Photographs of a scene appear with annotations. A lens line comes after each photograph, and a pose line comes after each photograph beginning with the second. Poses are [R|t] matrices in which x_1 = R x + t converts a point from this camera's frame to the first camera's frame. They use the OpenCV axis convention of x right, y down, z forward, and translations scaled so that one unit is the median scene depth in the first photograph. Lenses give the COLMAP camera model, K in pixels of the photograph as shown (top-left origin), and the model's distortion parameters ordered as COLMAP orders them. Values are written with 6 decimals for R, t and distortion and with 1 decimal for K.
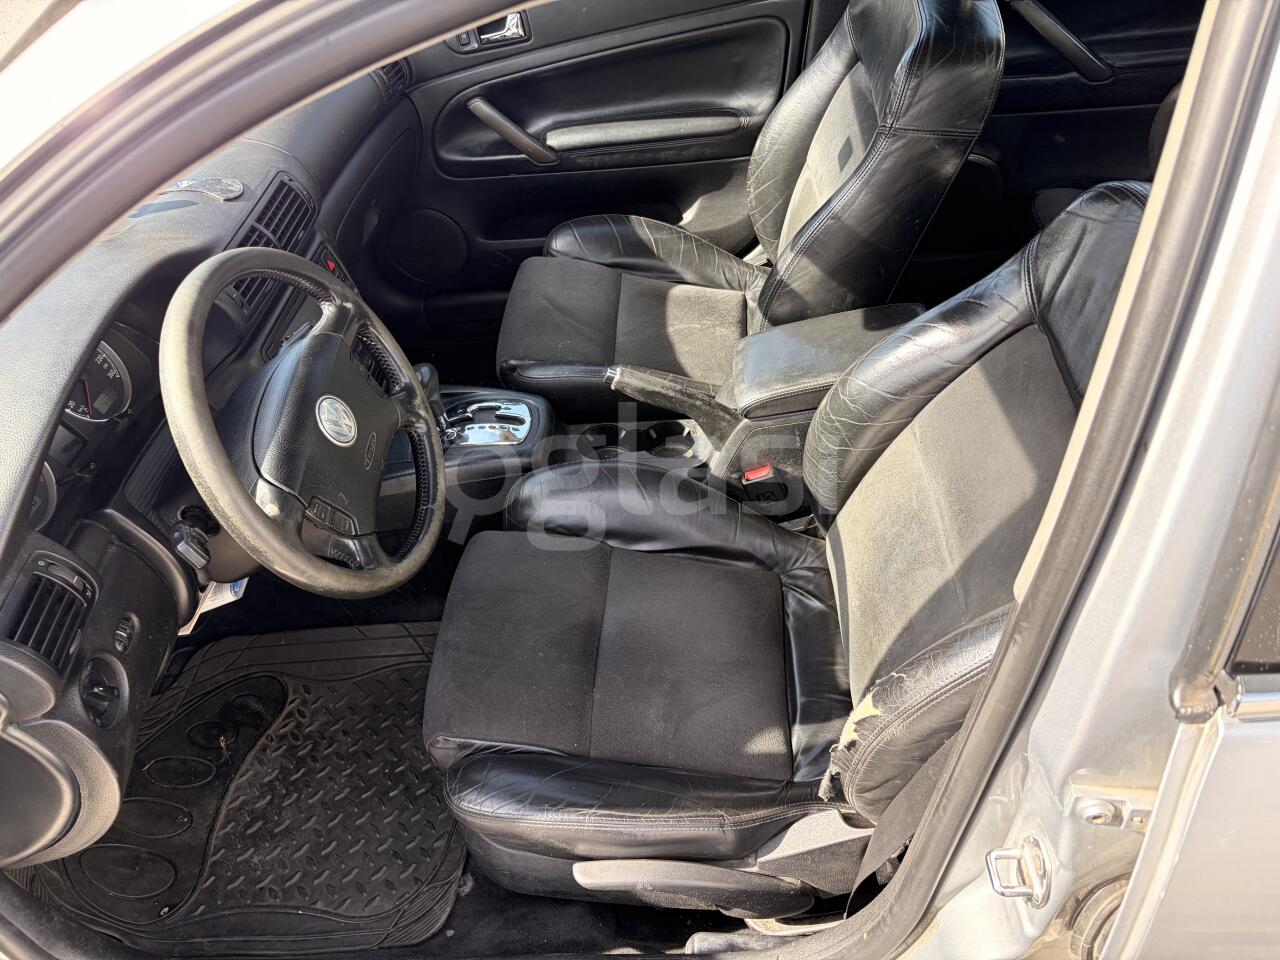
lens RADIAL K [[956.1, 0, 621.6], [0, 956.1, 478.3], [0, 0, 1]] dist [0.031286, -0.021602]
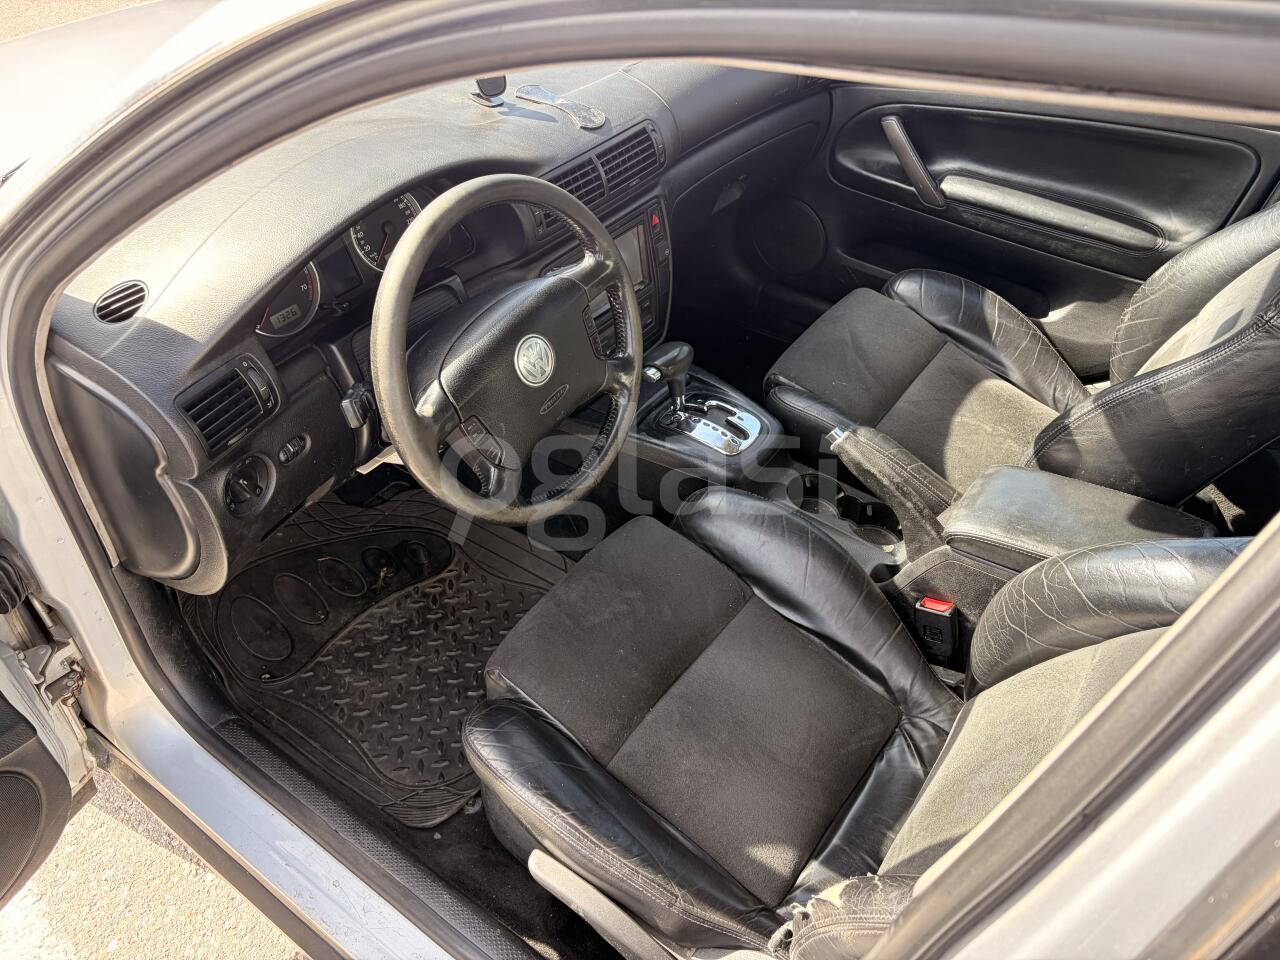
lens RADIAL K [[956.1, 0, 638.7], [0, 956.1, 473.2], [0, 0, 1]] dist [0.031286, -0.021602]
pose [[0.831517, 0.459929, -0.311520, 0.139086], [-0.452815, 0.886037, 0.099484, -0.080979], [0.321774, 0.058339, 0.945018, 0.039576]]
